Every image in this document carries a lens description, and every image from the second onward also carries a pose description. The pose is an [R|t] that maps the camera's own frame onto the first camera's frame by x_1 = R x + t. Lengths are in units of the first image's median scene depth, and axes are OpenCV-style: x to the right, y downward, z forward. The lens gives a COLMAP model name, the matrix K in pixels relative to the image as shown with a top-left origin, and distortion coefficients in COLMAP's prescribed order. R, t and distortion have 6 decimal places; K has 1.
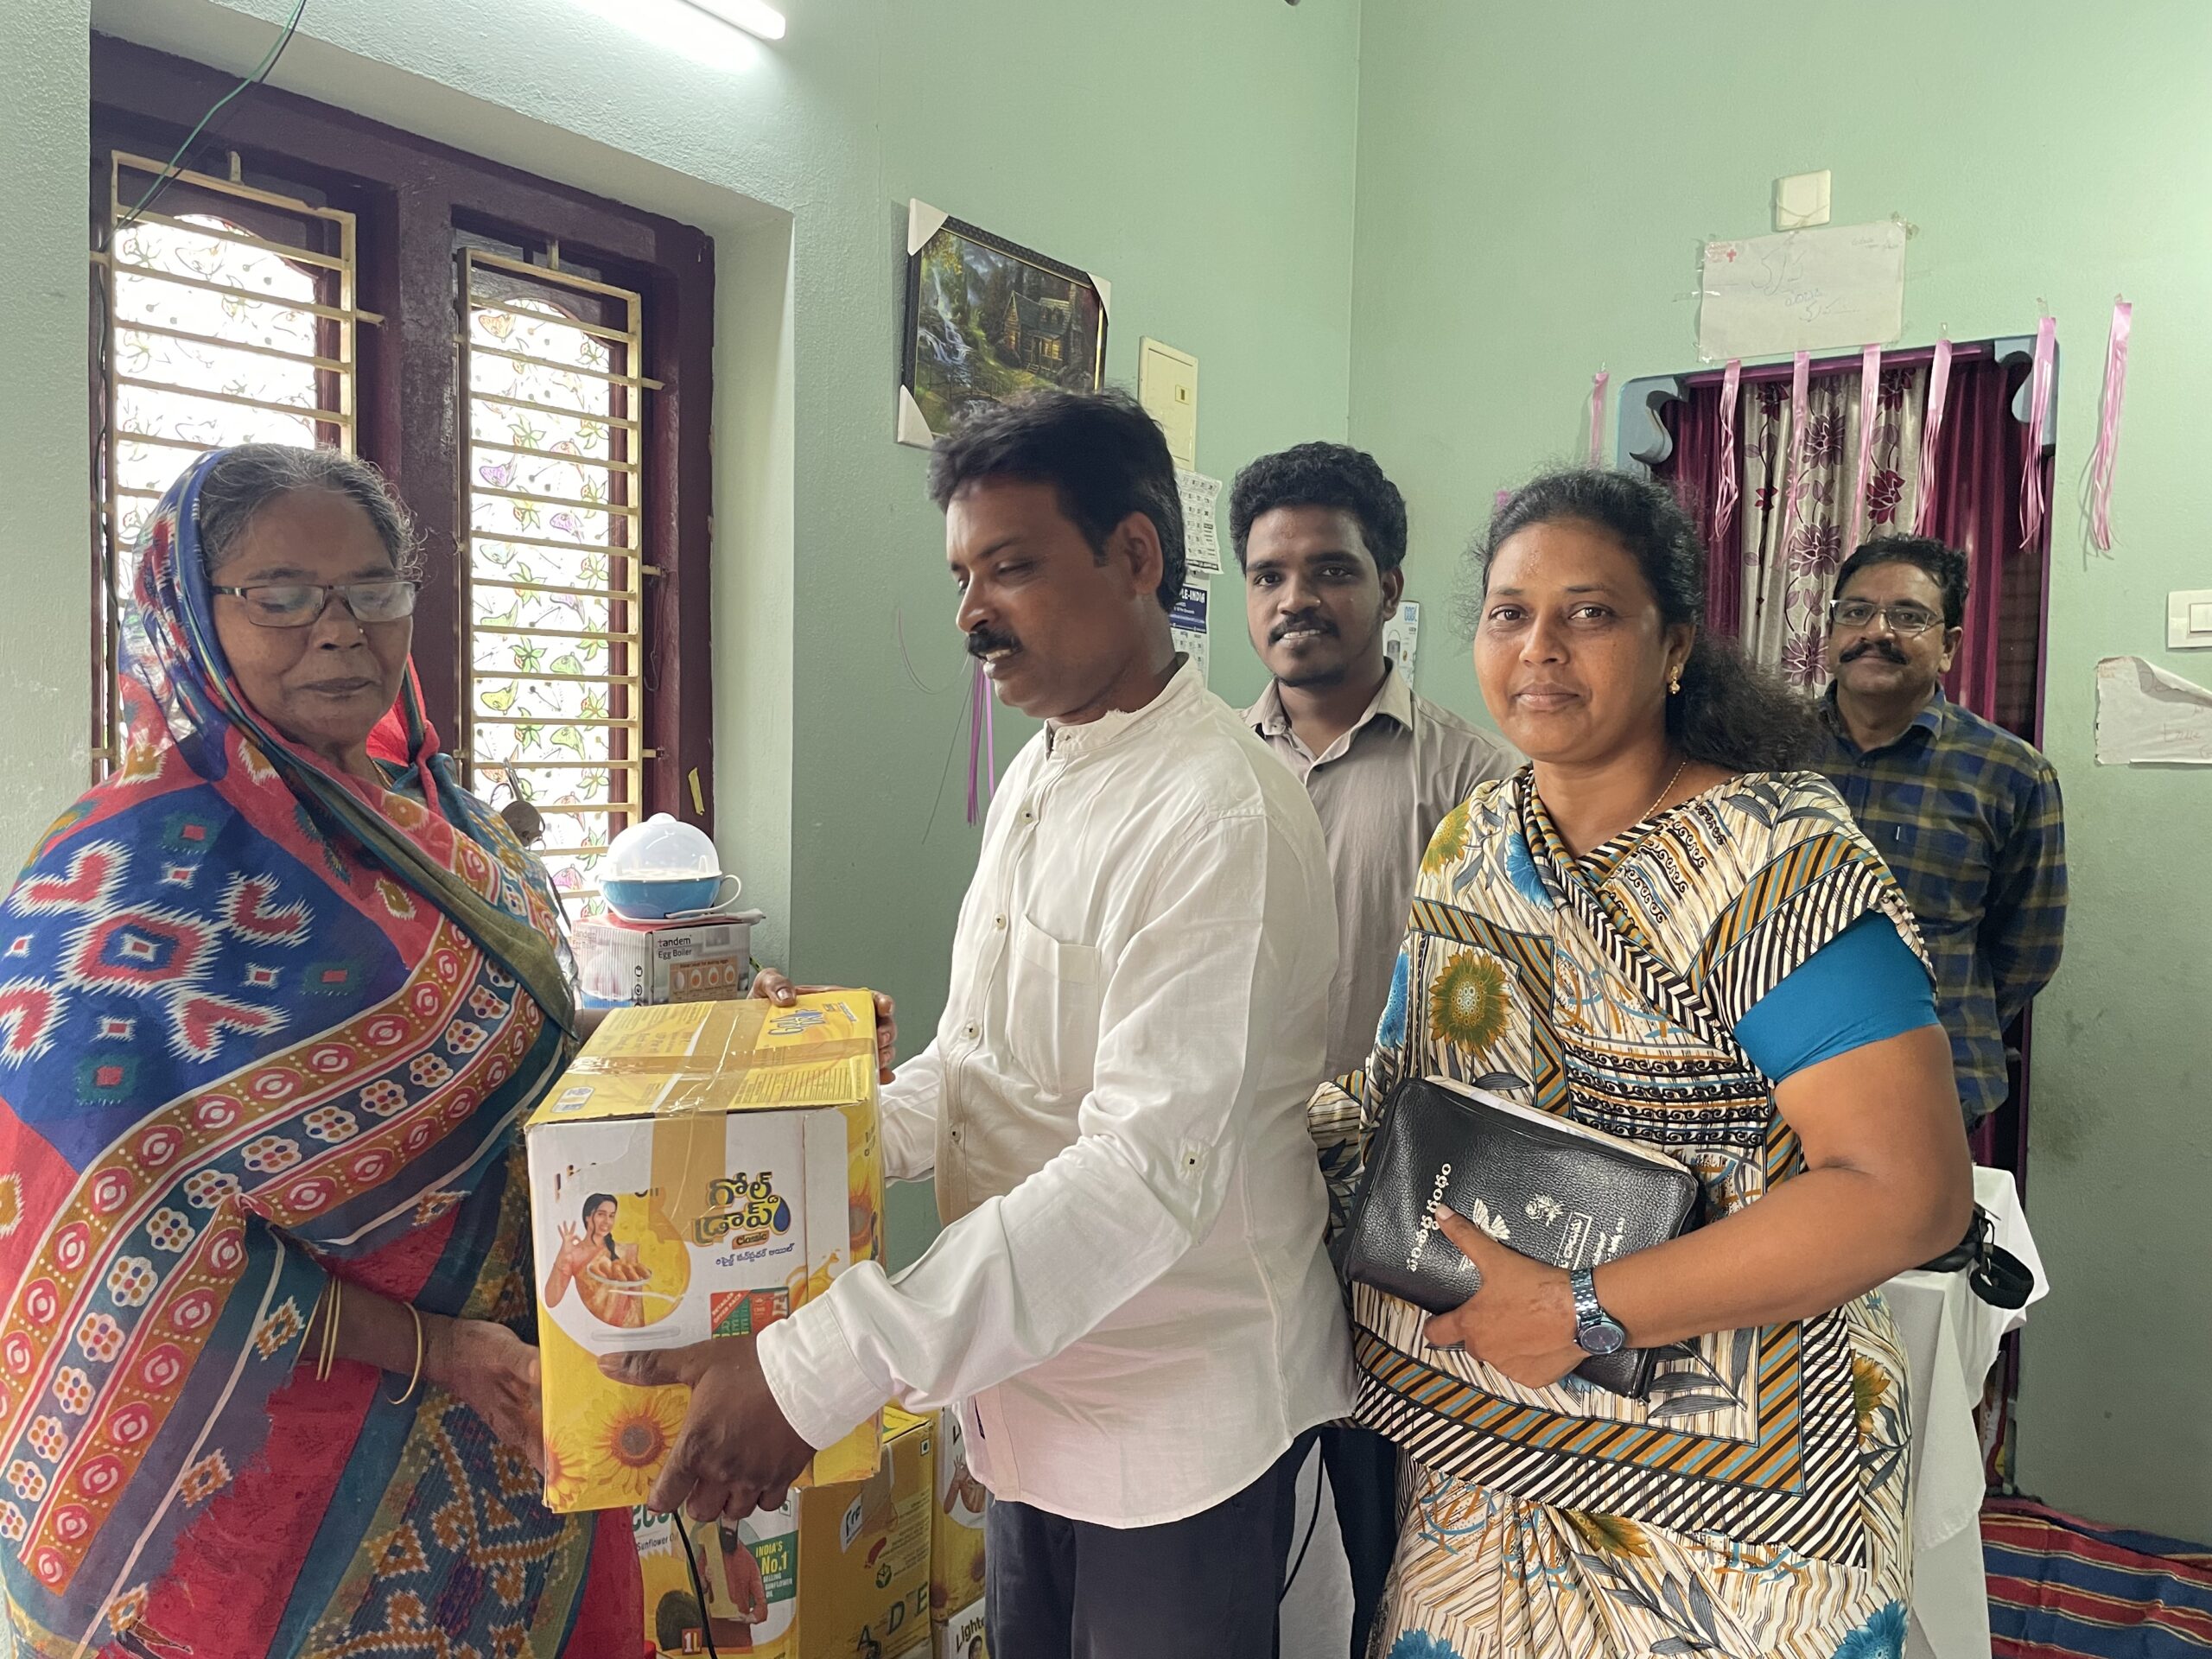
lens RADIAL K [[1750.0, 0, 1123.3], [0, 1750.0, 803.5], [0, 0, 1]] dist [0.082089, -0.120013]
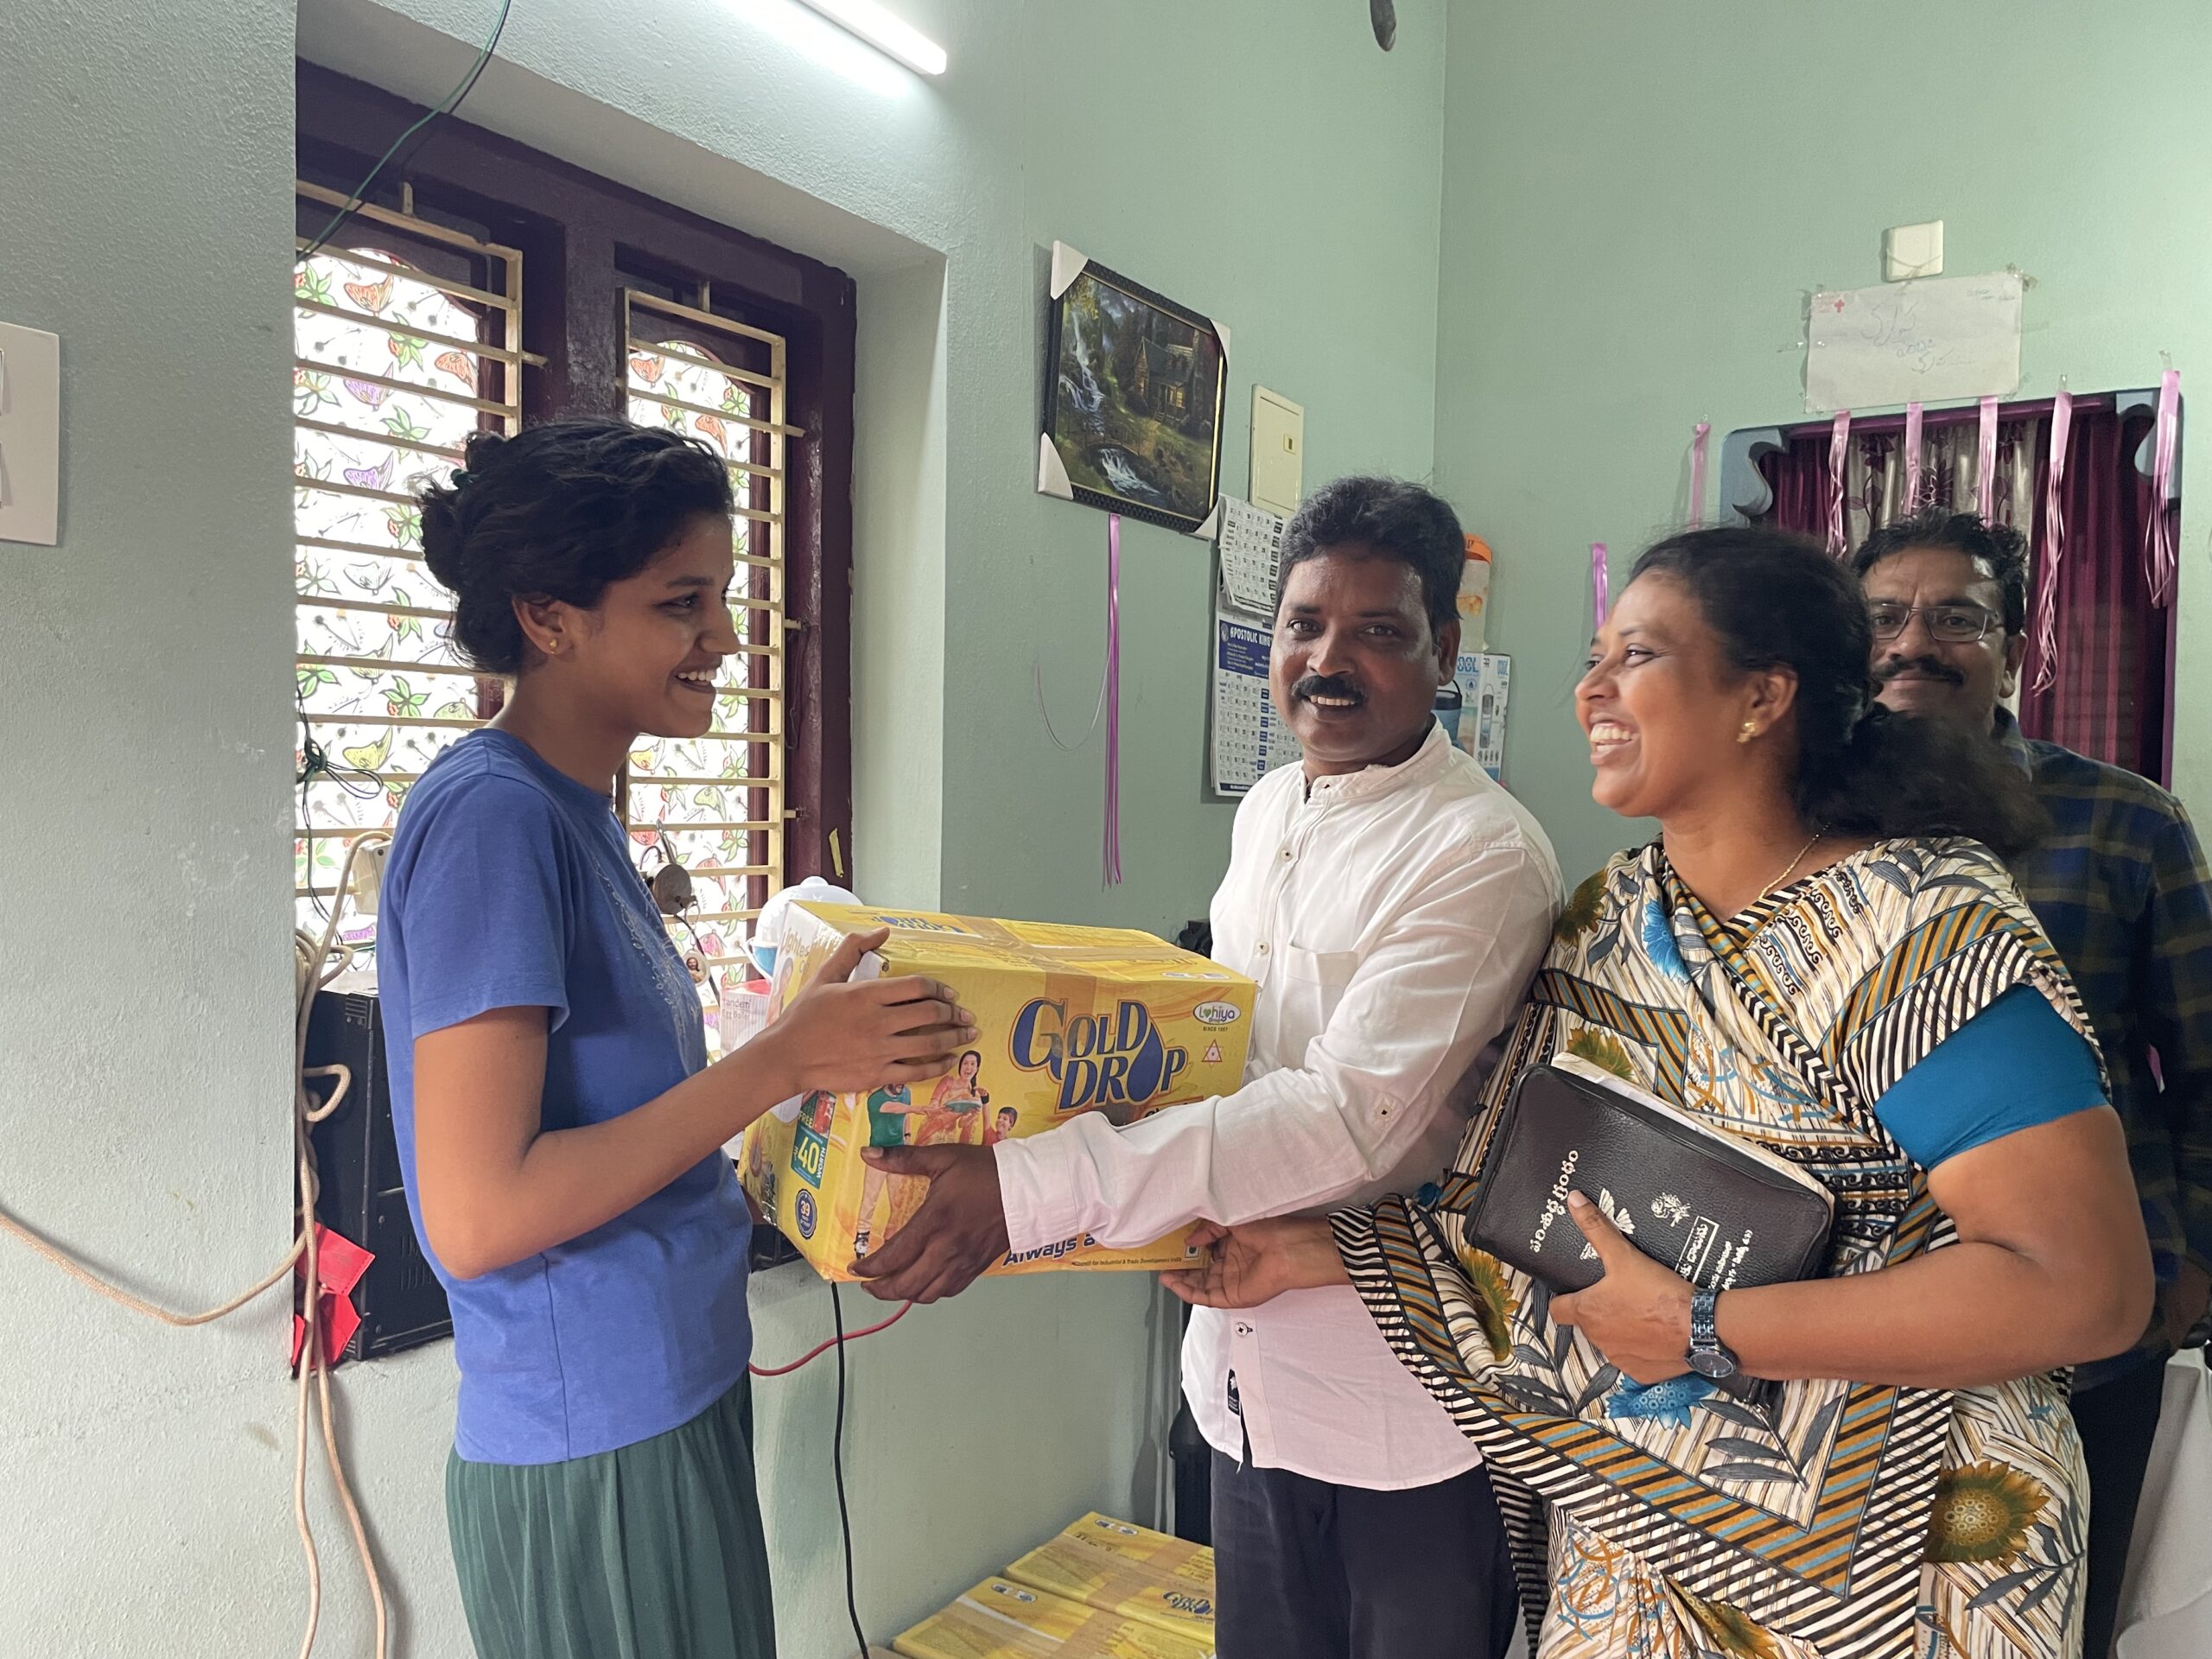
lens RADIAL K [[1750.0, 0, 1098.0], [0, 1750.0, 831.4], [0, 0, 1]] dist [0.082089, -0.120013]
pose [[0.999613, -0.001908, 0.027765, -0.127895], [0.002286, 0.999905, -0.013576, -0.005612], [-0.027737, 0.013635, 0.999522, 0.037537]]
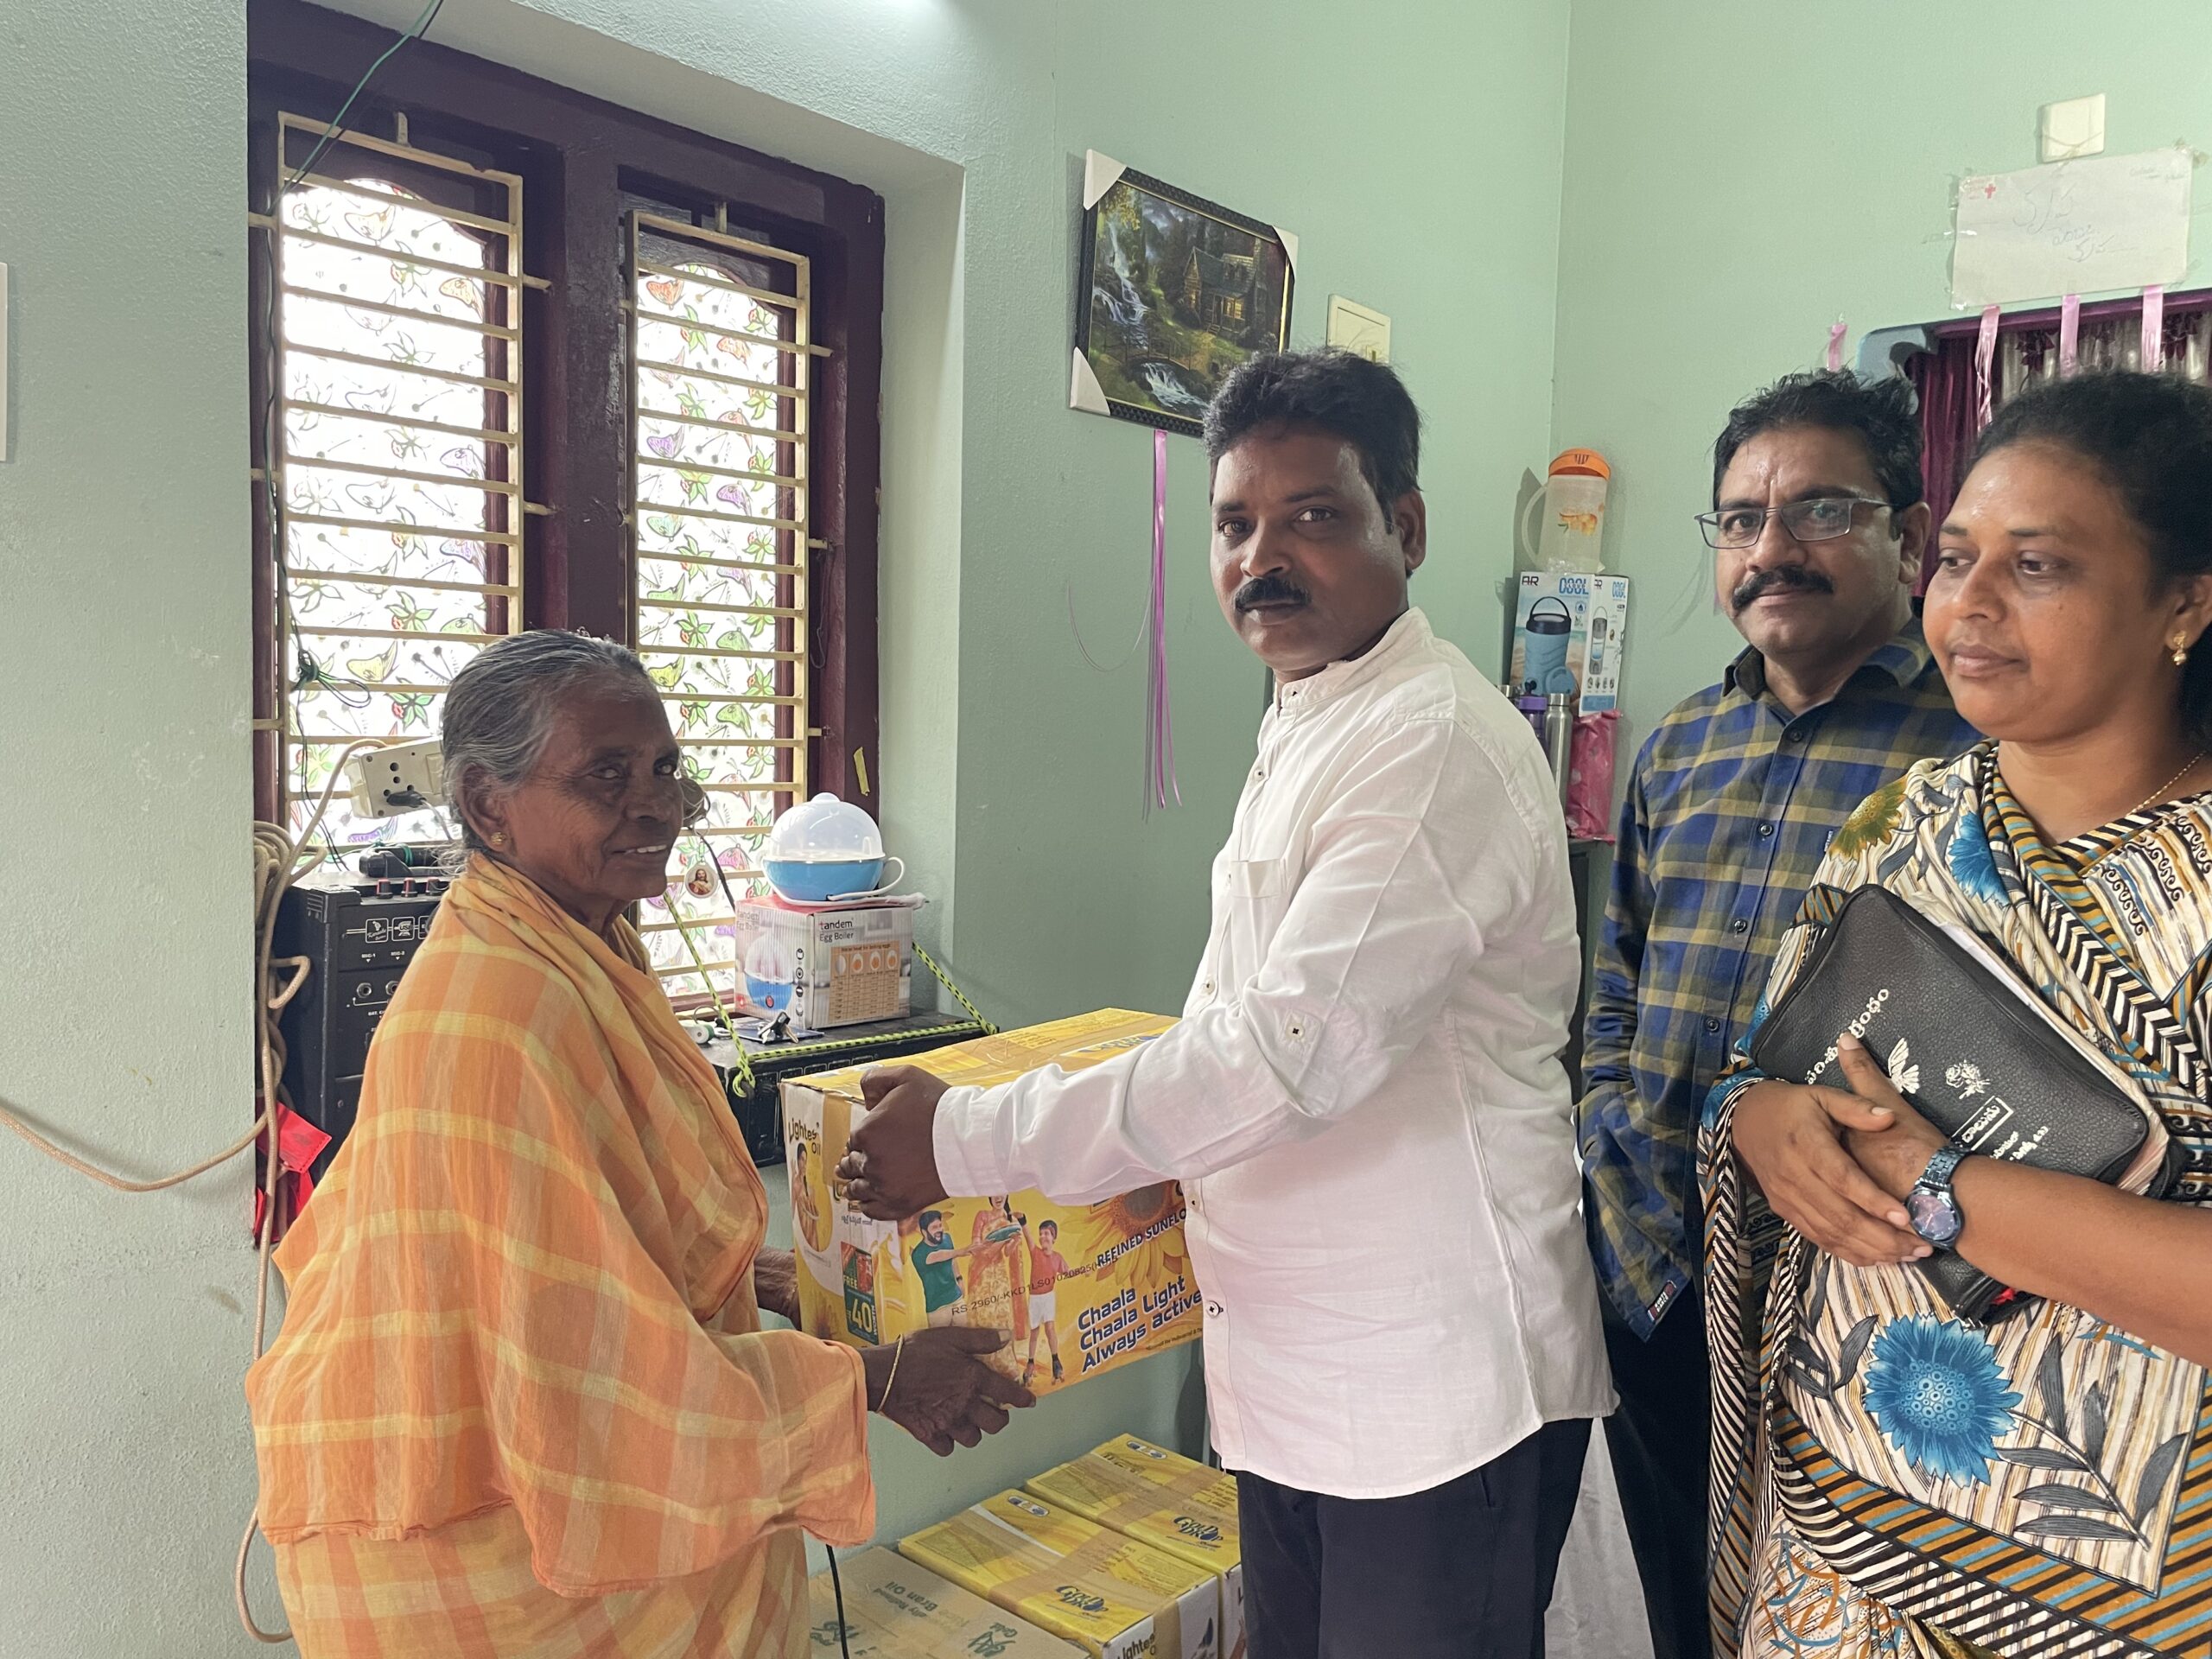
lens RADIAL K [[1750.0, 0, 1093.9], [0, 1750.0, 820.4], [0, 0, 1]] dist [0.082089, -0.120013]
pose [[0.992615, 0.010750, -0.120828, 0.002204], [-0.009261, 0.999874, 0.012879, 0.006647], [0.120952, -0.011665, 0.992590, 0.053055]]
